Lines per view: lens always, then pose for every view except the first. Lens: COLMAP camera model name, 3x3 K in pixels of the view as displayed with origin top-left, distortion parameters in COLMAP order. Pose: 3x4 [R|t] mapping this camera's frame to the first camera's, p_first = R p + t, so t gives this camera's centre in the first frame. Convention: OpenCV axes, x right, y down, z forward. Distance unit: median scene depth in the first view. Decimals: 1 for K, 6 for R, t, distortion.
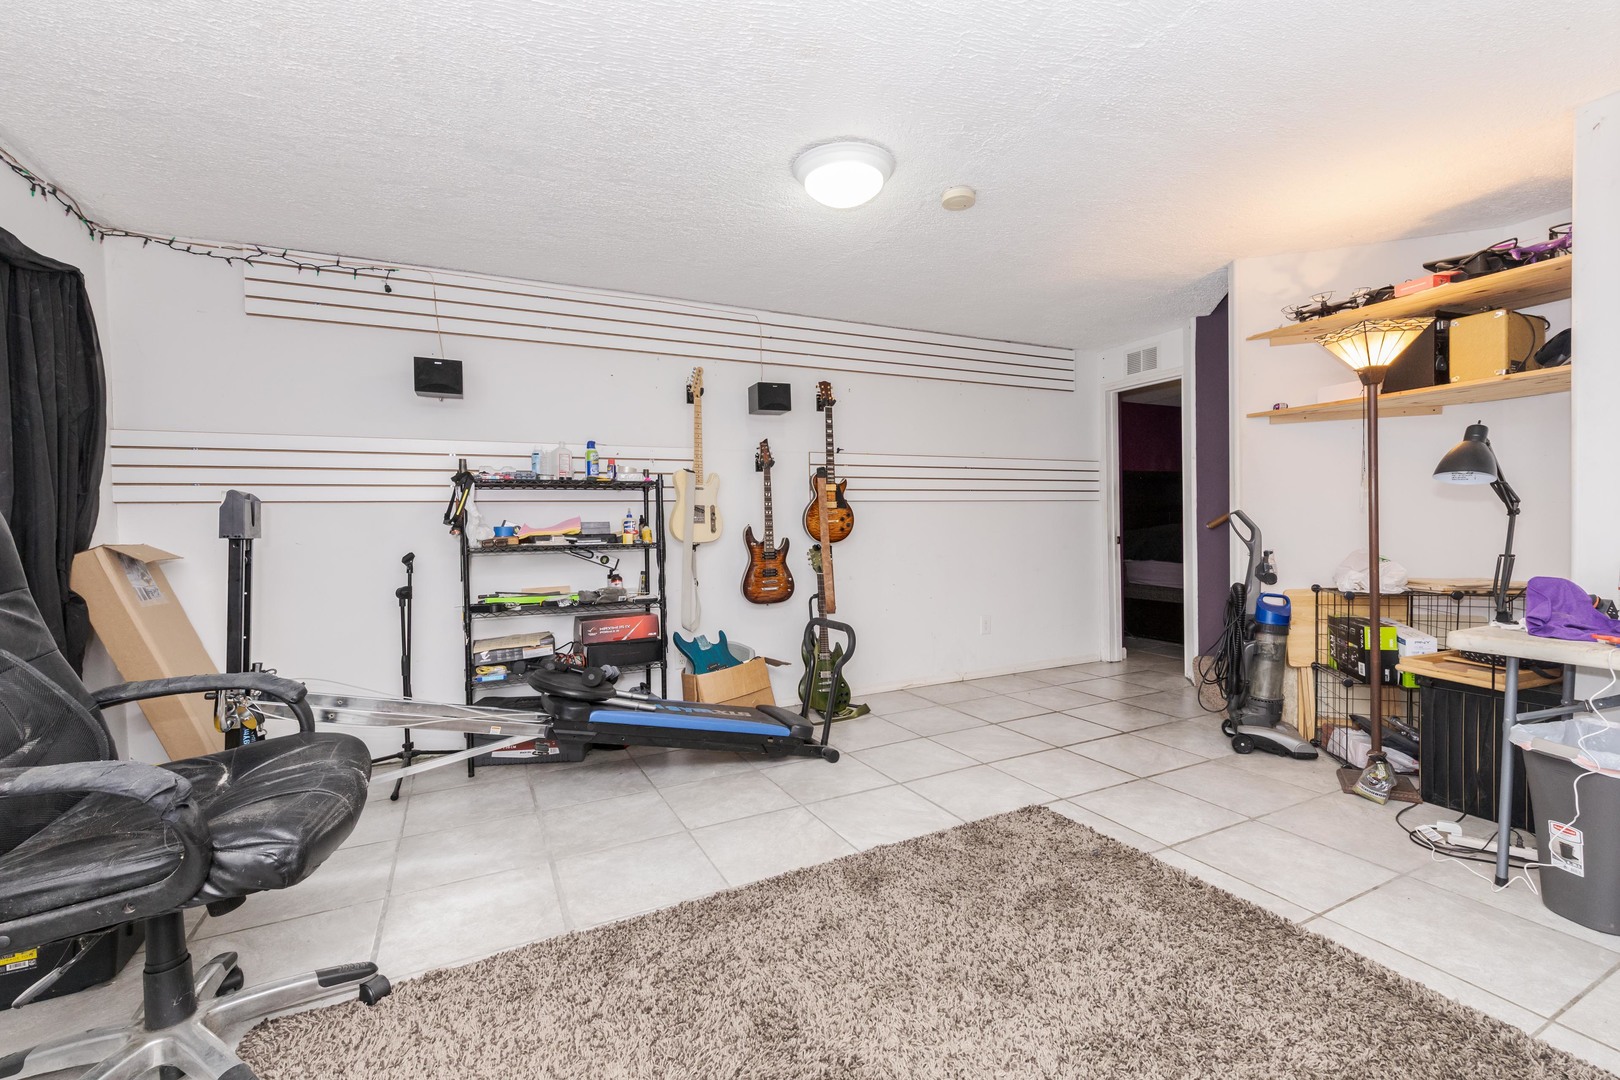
lens RADIAL K [[693.4, 0, 834.6], [0, 693.4, 528.7], [0, 0, 1]] dist [0.000166, 0.000136]
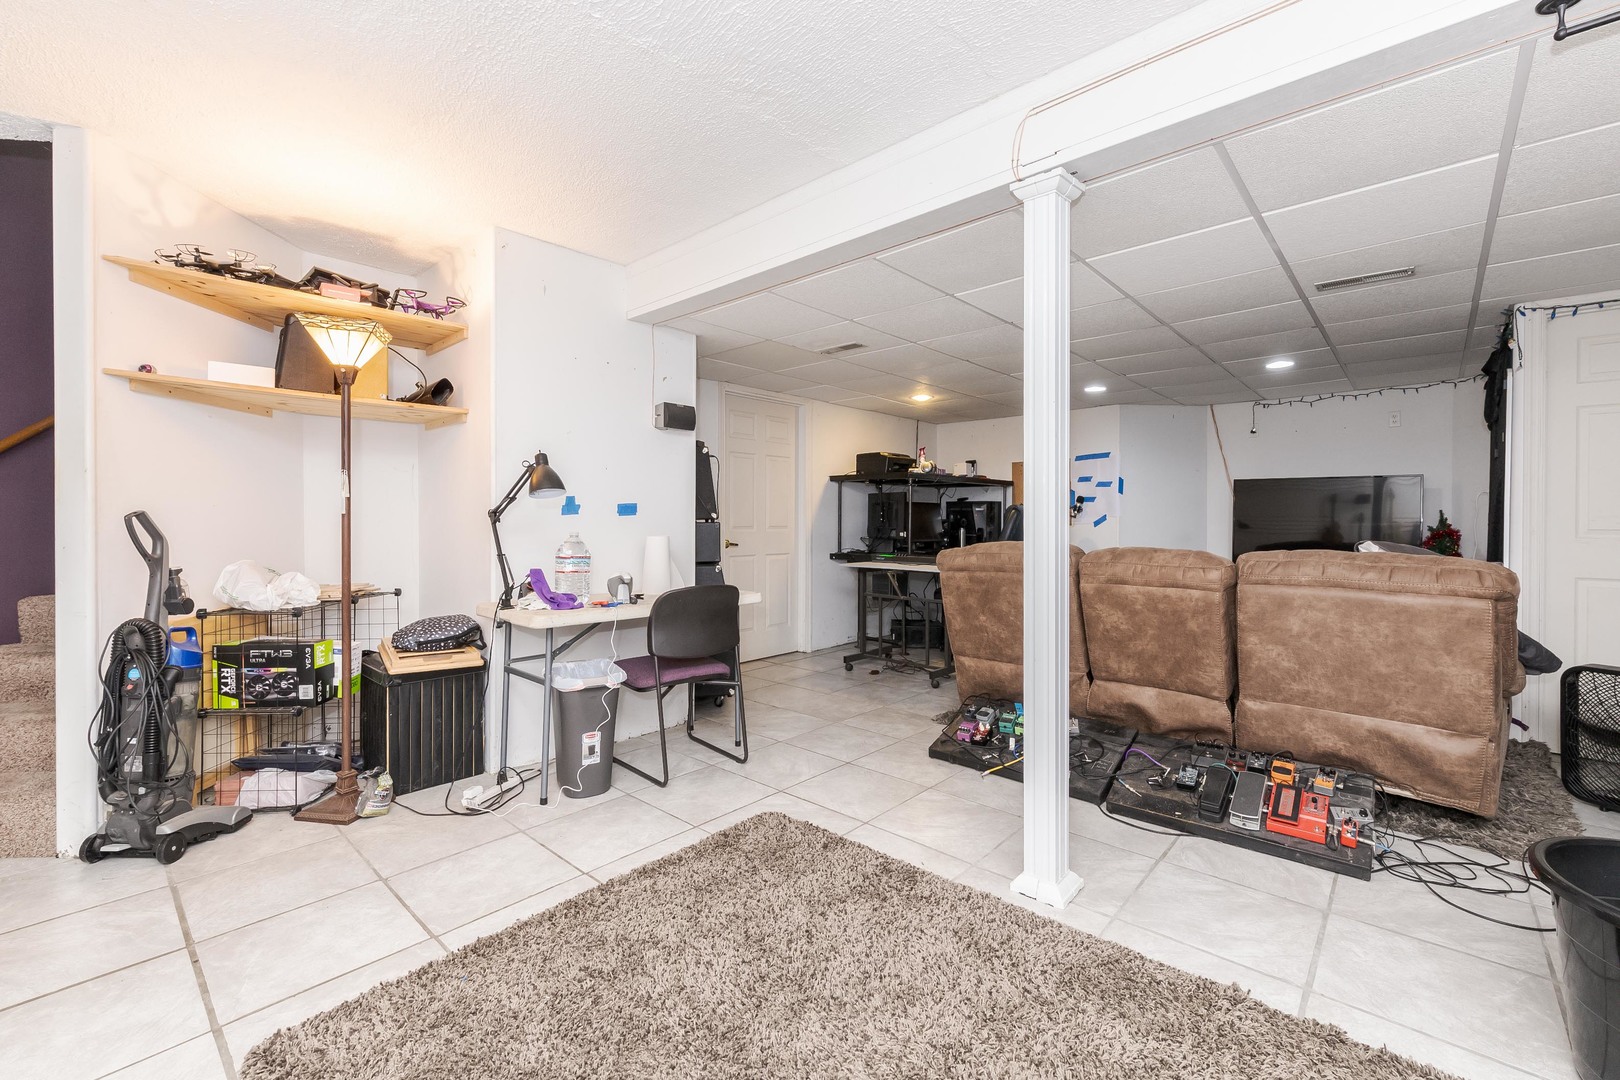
lens RADIAL K [[693.4, 0, 834.6], [0, 693.4, 528.7], [0, 0, 1]] dist [0.000166, 0.000136]
pose [[-0.361948, 0.011200, 0.932131, -0.238964], [0.020924, 0.999774, -0.003888, 0.005151], [-0.931963, 0.018097, -0.362100, 0.489454]]
